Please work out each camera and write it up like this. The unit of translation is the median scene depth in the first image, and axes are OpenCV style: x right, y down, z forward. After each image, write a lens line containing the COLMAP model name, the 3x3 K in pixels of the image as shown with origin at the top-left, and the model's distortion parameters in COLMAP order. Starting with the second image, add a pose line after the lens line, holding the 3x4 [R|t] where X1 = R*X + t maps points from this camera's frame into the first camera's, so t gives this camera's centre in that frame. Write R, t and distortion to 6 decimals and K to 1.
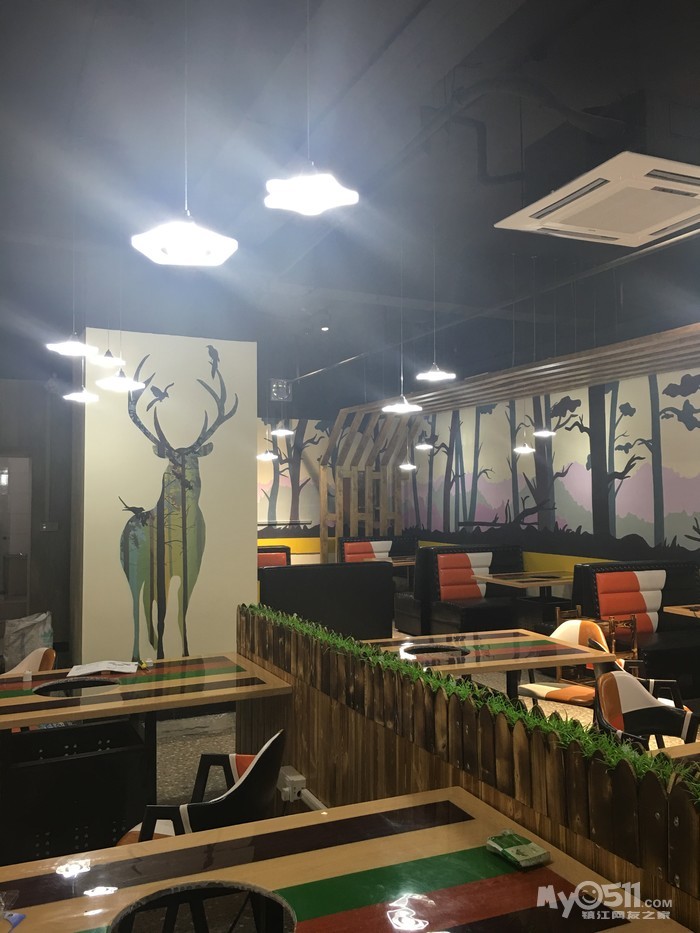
lens RADIAL K [[781.7, 0, 350.0], [0, 781.7, 466.5], [0, 0, 1]] dist [0.006925, -0.002430]
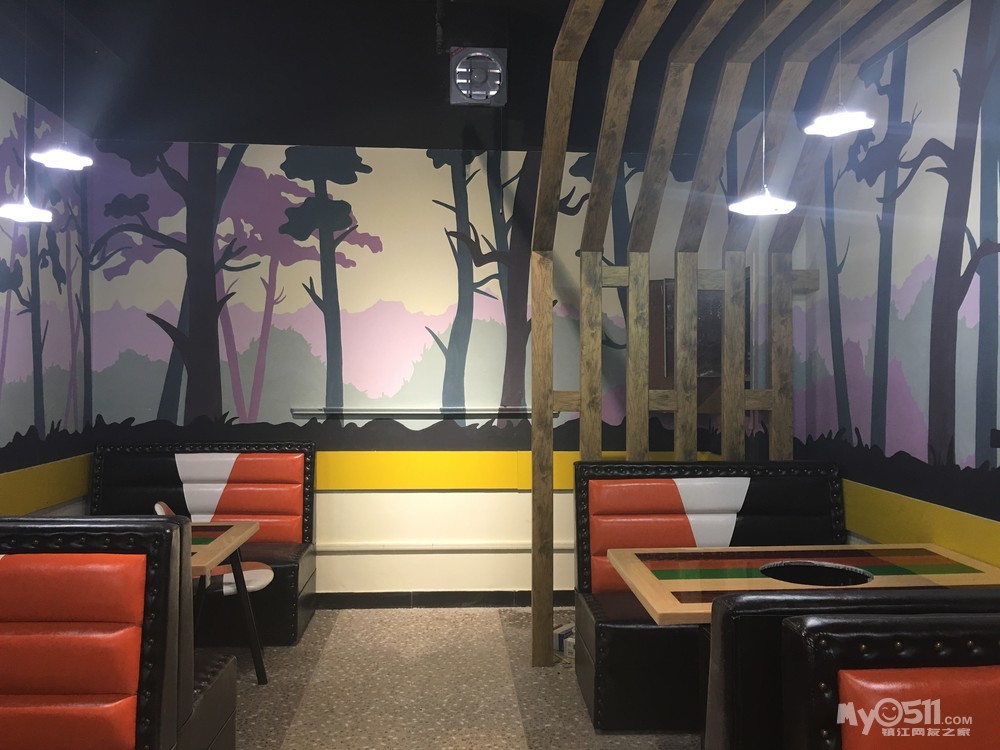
lens RADIAL K [[837.8, 0, 500.0], [0, 837.8, 375.0], [0, 0, 1]] dist [0.006925, -0.002430]
pose [[0.931570, 0.008183, -0.363470, 0.079124], [0.005387, 0.999326, 0.036306, 0.038274], [0.363522, -0.035779, 0.930898, 0.615629]]
